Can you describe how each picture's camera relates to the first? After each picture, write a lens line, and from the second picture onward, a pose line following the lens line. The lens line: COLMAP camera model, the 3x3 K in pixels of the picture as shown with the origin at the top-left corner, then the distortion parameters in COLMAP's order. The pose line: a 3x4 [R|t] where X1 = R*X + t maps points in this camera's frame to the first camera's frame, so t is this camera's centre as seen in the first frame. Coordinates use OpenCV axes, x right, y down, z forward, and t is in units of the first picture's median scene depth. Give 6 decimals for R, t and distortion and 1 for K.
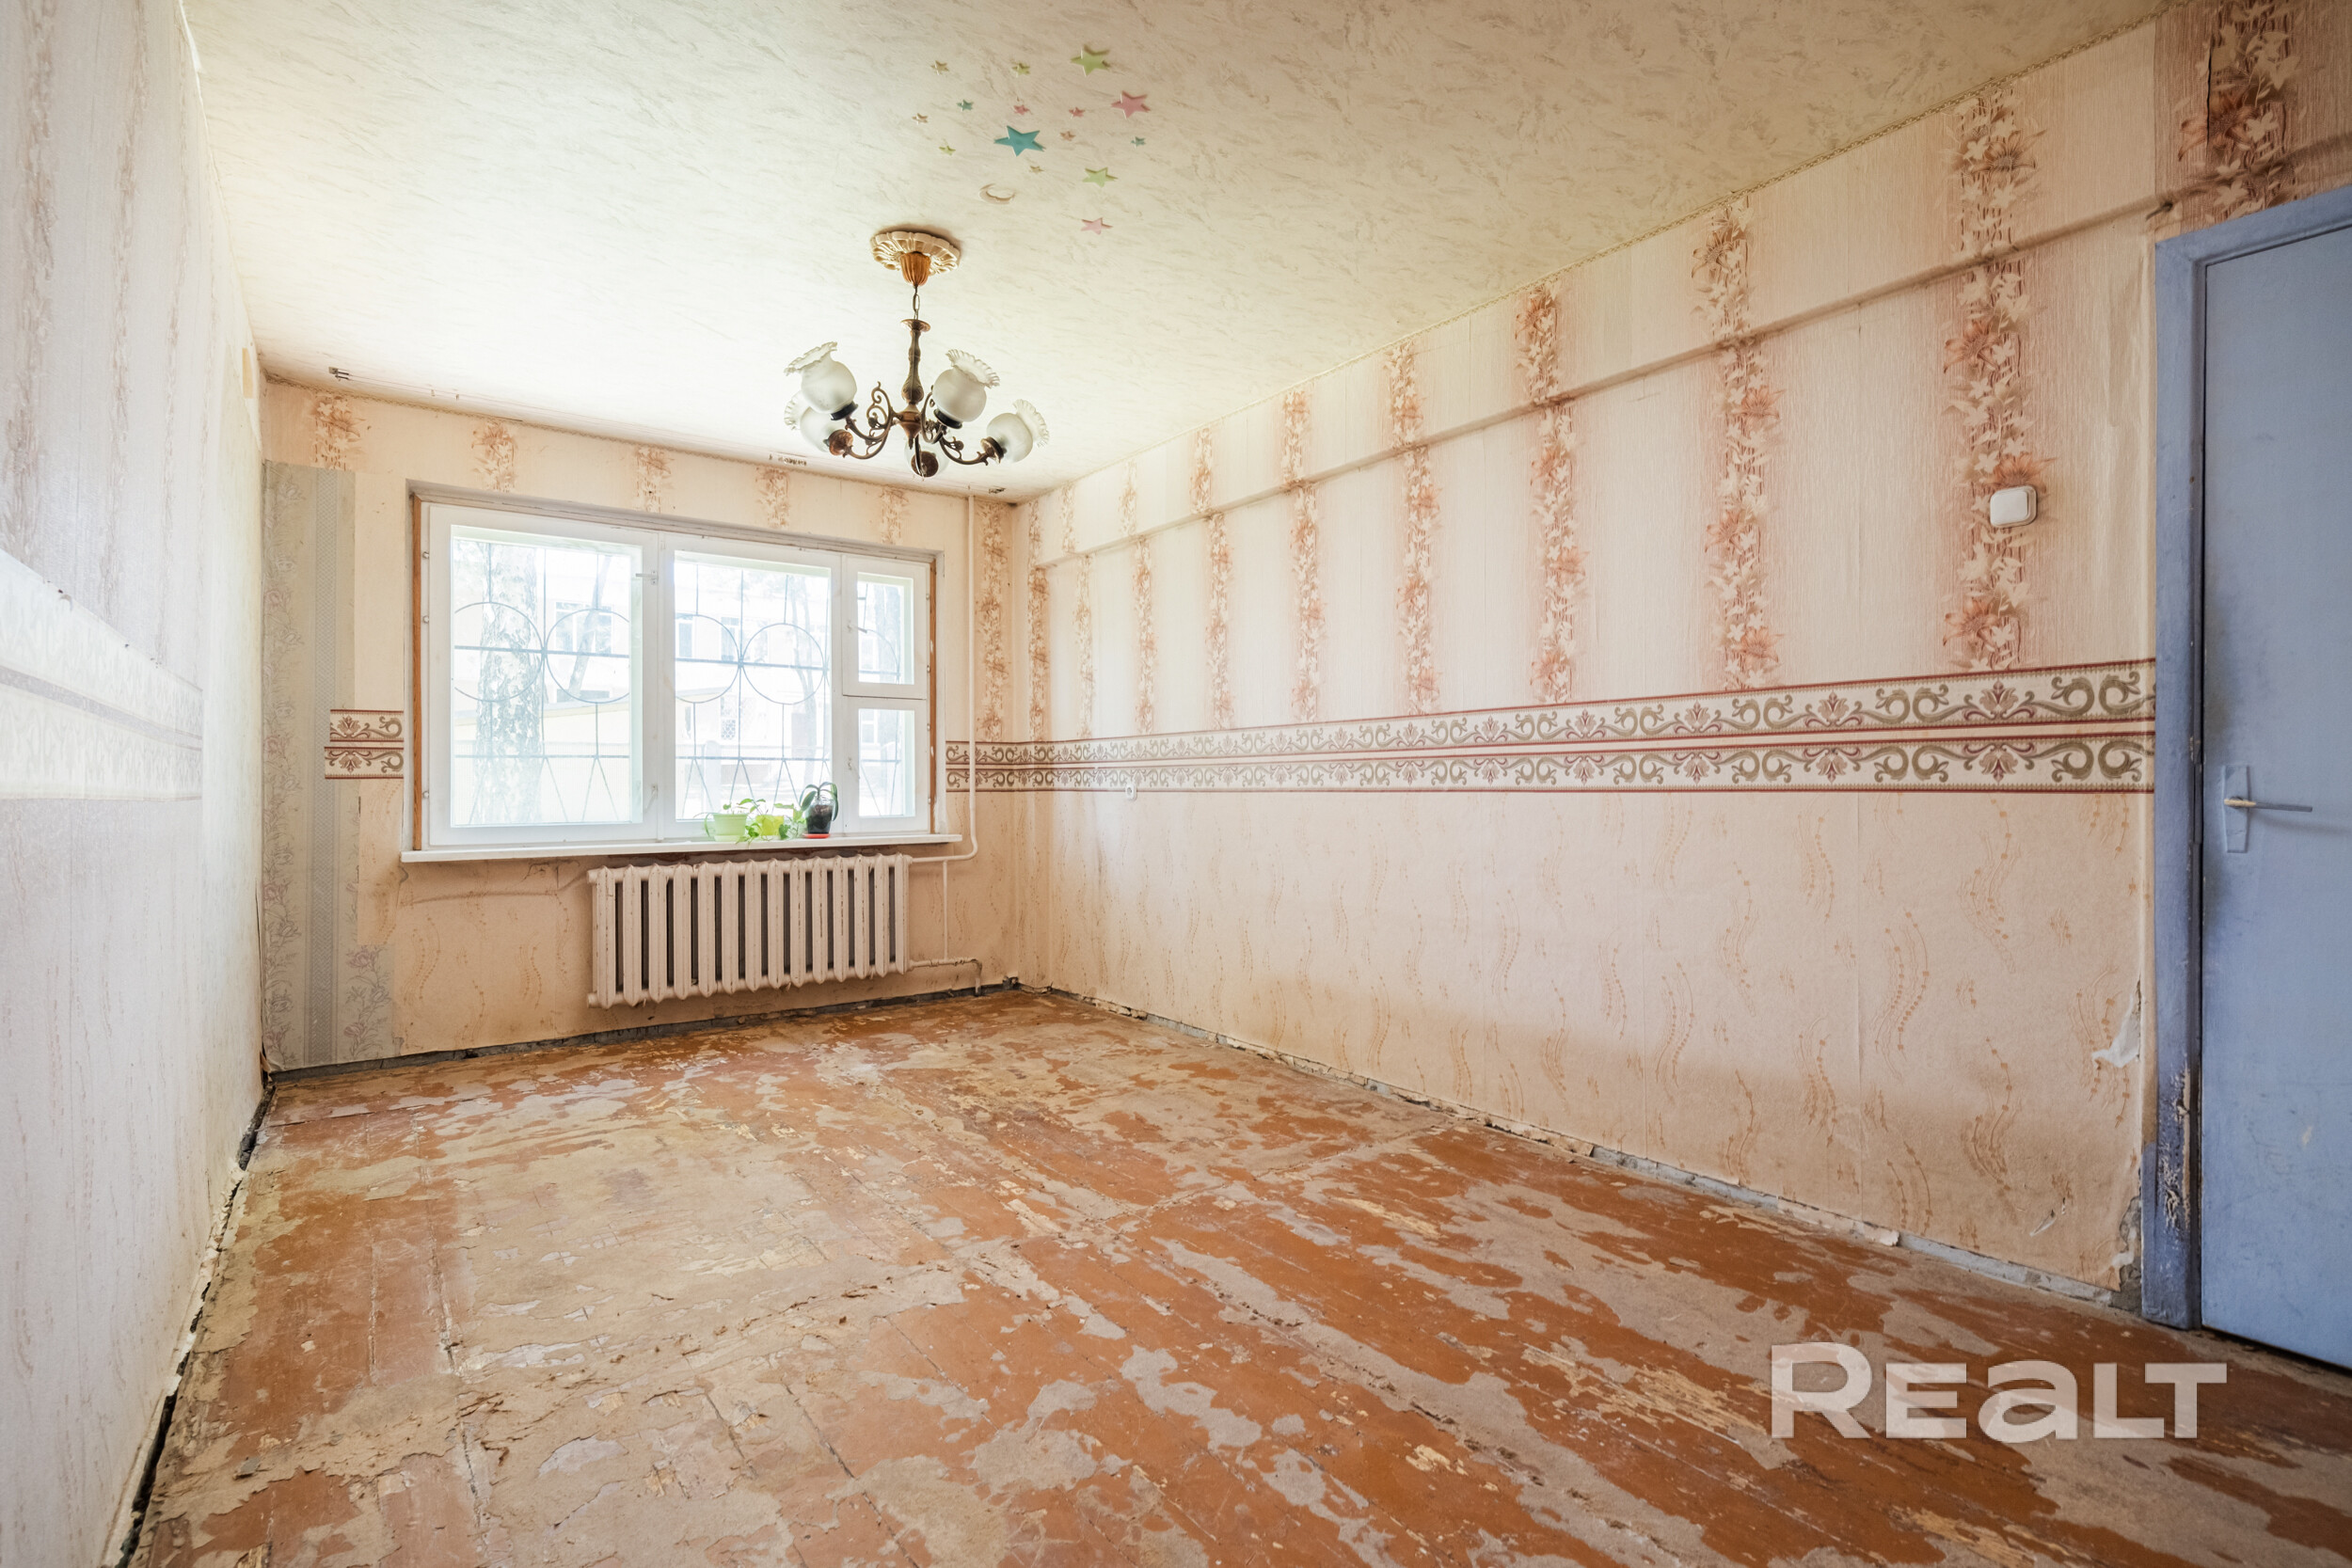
lens RADIAL K [[1138.3, 0, 1183.6], [0, 1138.3, 779.5], [0, 0, 1]] dist [0.023427, -0.001942]
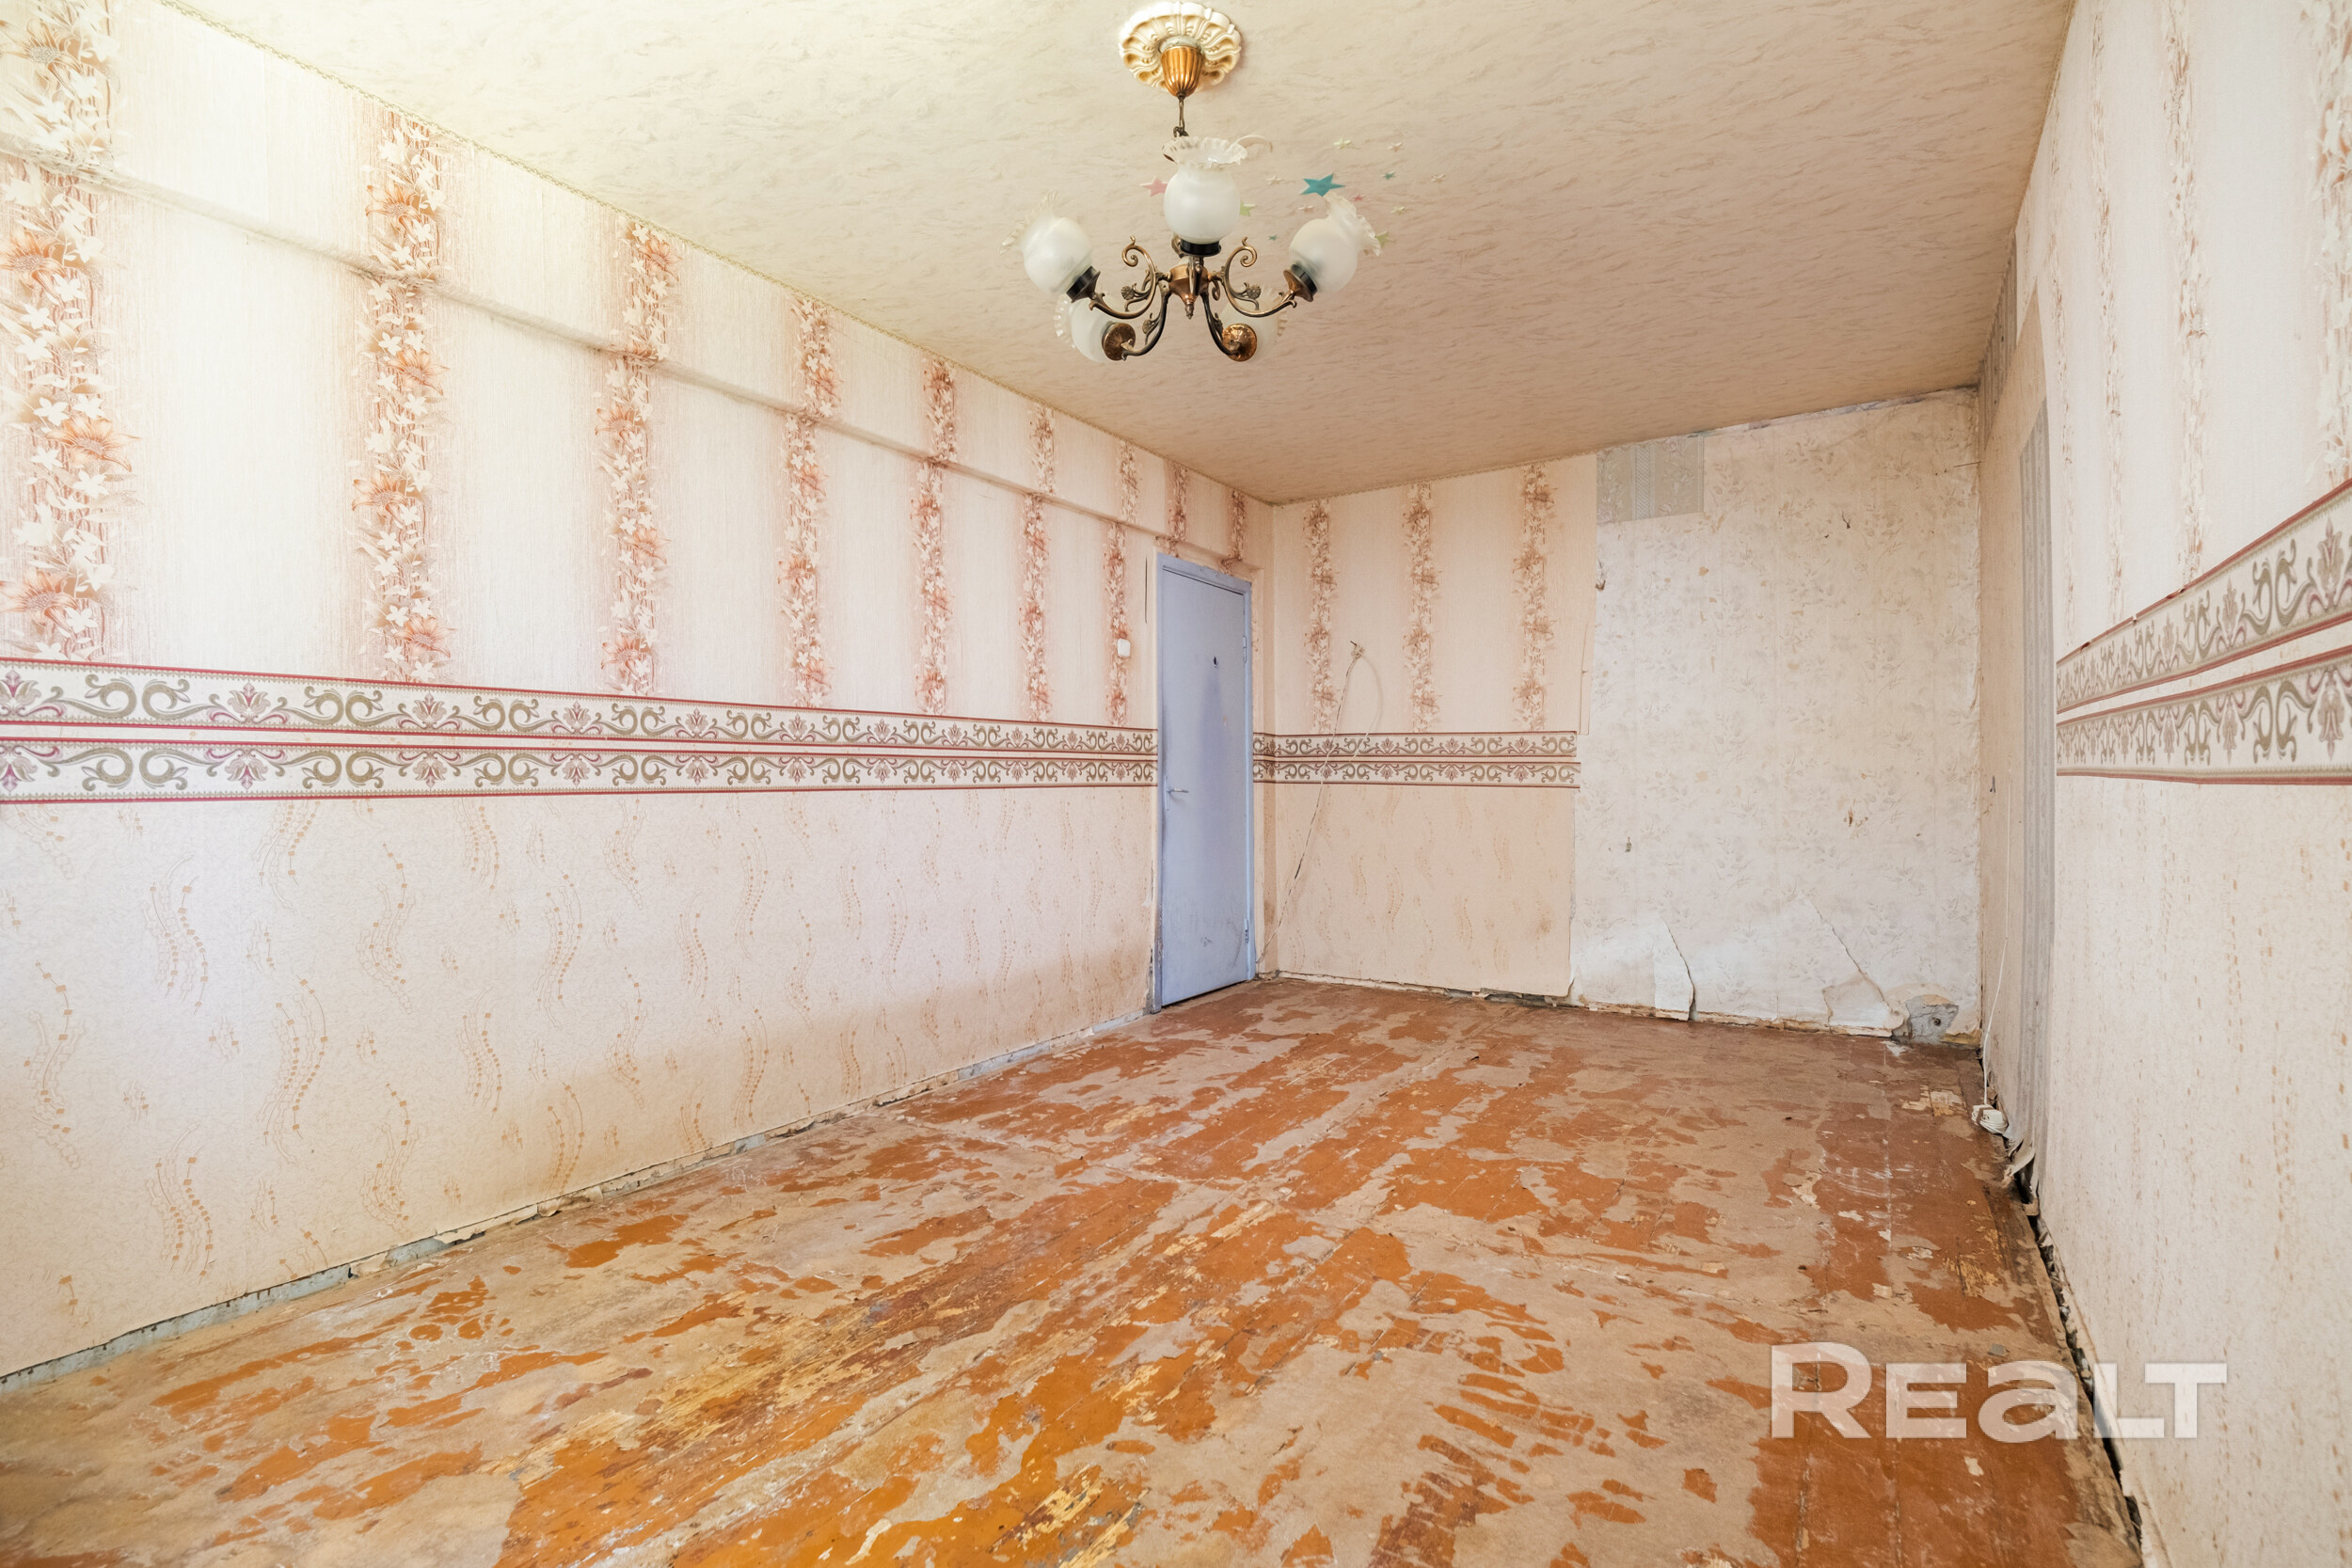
lens RADIAL K [[1138.3, 0, 1180.0], [0, 1138.3, 794.3], [0, 0, 1]] dist [0.023427, -0.001942]
pose [[-0.386678, -0.000502, 0.922215, -0.788044], [0.005434, 0.999981, 0.002822, 0.012798], [-0.922199, 0.006103, -0.386668, 1.114024]]
